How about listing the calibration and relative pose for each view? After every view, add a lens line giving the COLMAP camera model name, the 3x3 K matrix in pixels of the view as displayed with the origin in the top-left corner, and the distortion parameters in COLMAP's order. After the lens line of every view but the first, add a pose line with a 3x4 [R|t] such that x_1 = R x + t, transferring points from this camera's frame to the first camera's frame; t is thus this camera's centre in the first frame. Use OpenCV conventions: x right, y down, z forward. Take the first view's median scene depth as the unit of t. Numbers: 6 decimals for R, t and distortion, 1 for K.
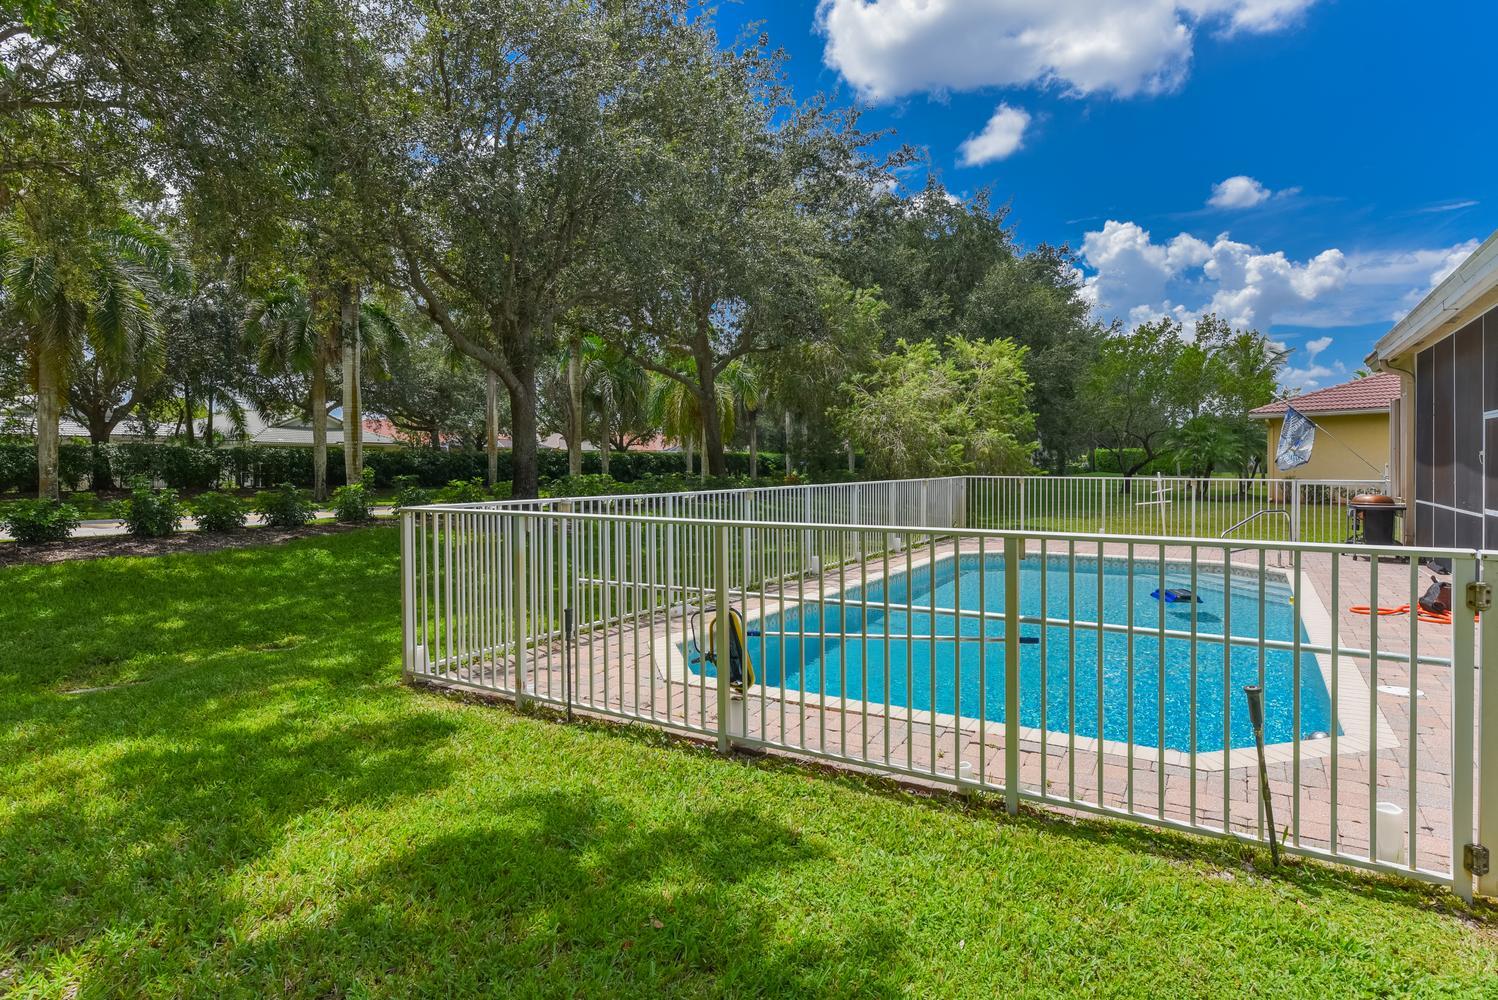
lens RADIAL K [[810.0, 0, 752.2], [0, 810.0, 491.3], [0, 0, 1]] dist [-0.026934, 0.029022]
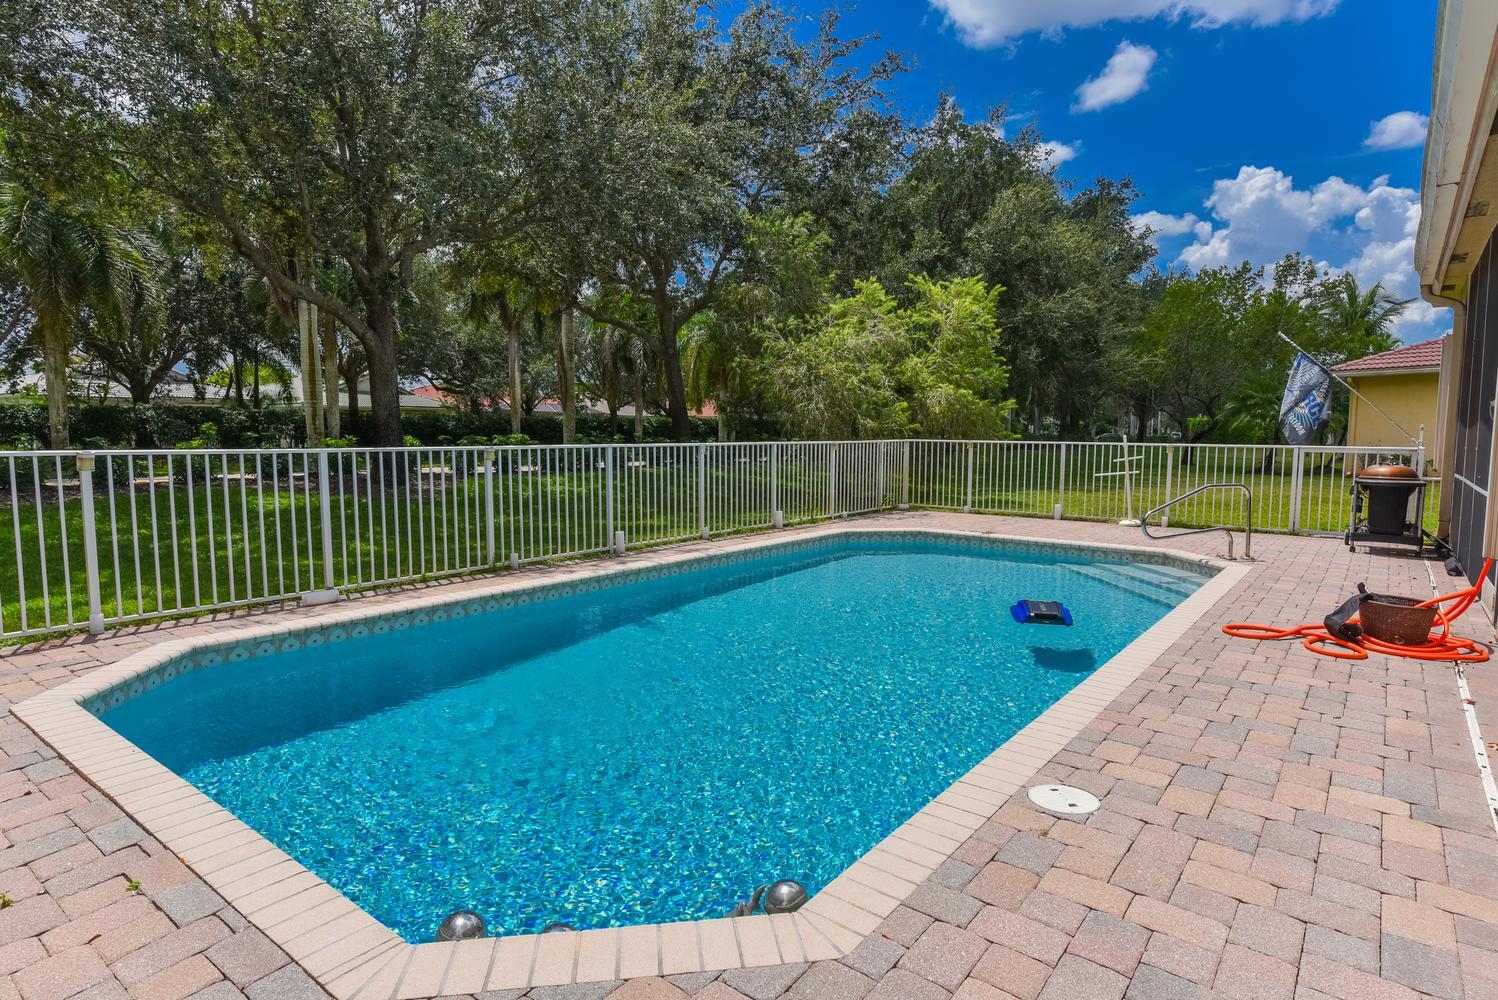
lens RADIAL K [[808.8, 0, 746.1], [0, 808.8, 508.7], [0, 0, 1]] dist [0.003329, -0.008222]
pose [[0.991839, 0.019567, -0.125987, 0.075470], [-0.011988, 0.998088, 0.060634, 0.001594], [0.126933, -0.058629, 0.990177, 0.049336]]
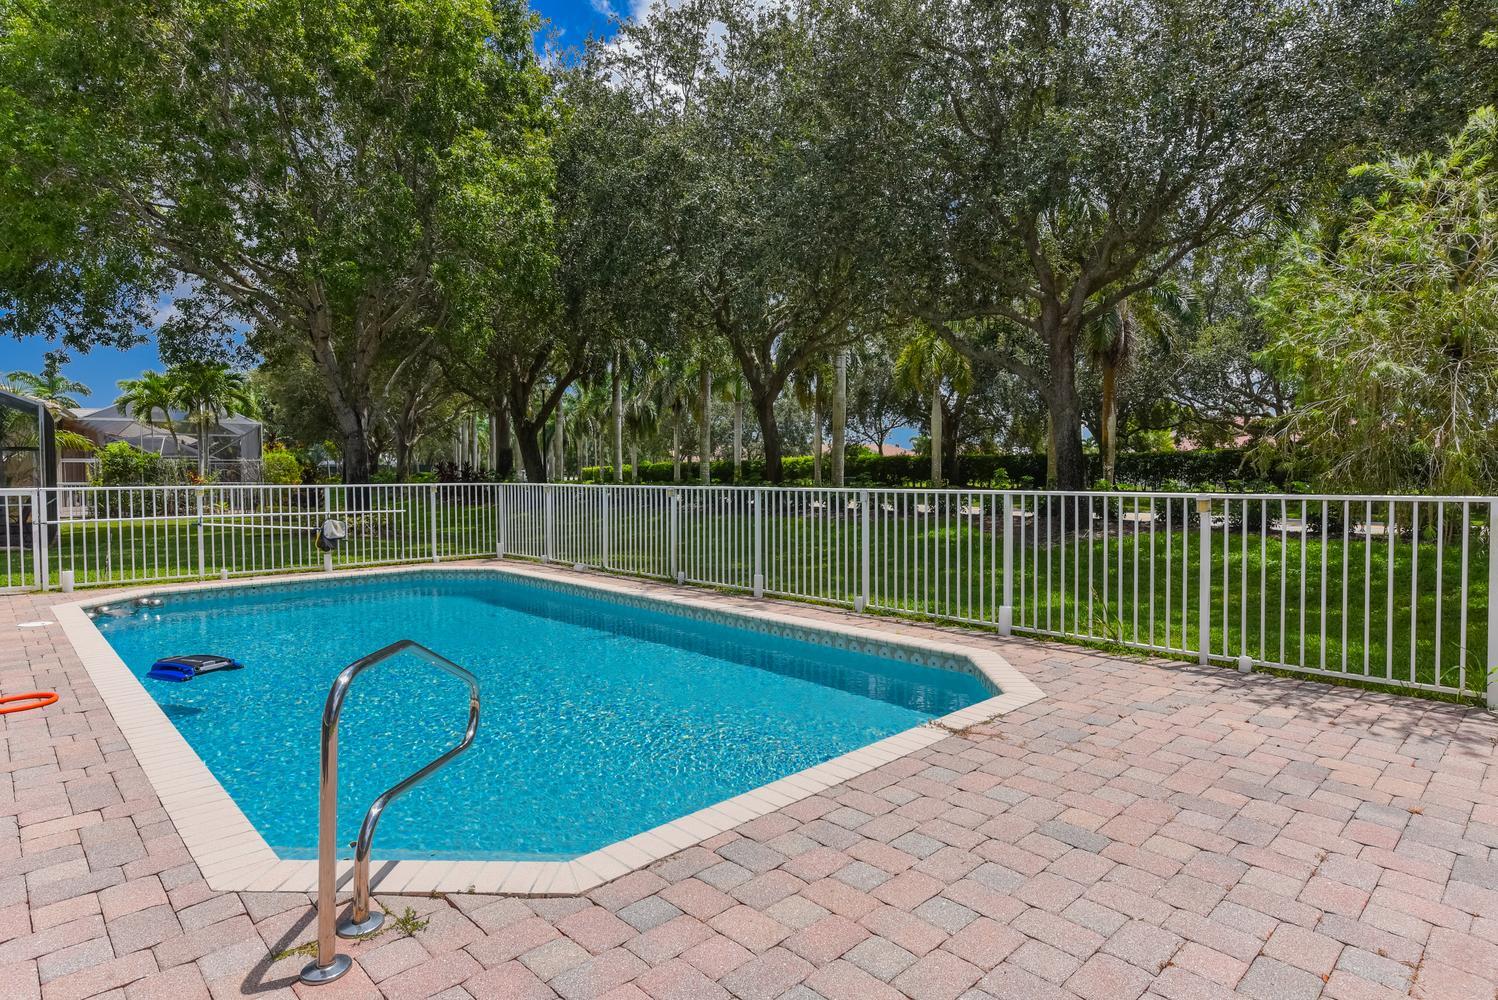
lens RADIAL K [[810.0, 0, 752.2], [0, 810.0, 491.3], [0, 0, 1]] dist [-0.026934, 0.029022]
pose [[-0.262847, 0.024803, -0.964519, 0.641166], [-0.030048, 0.998974, 0.033877, -0.036142], [0.964370, 0.037887, -0.261832, 1.069623]]
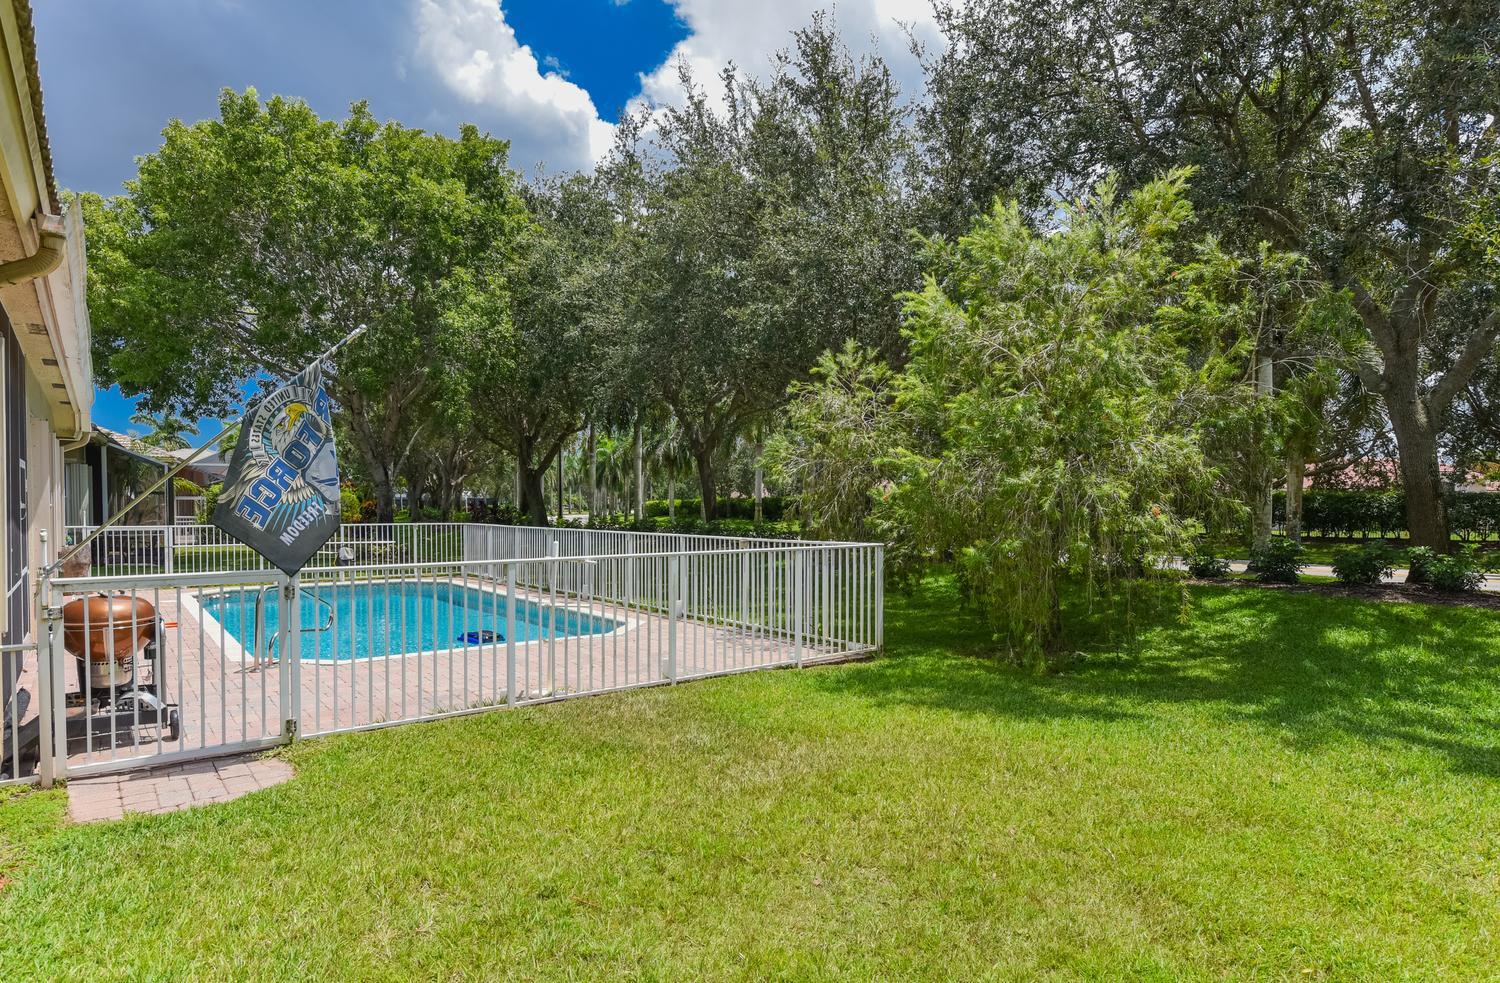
lens RADIAL K [[852.2, 0, 749.2], [0, 852.2, 518.4], [0, 0, 1]] dist [0.000579, 0.041980]
pose [[-0.373520, 0.013916, -0.927518, 0.901431], [-0.036264, 0.998904, 0.029591, -0.066528], [0.926913, 0.044688, -0.372606, 1.437868]]
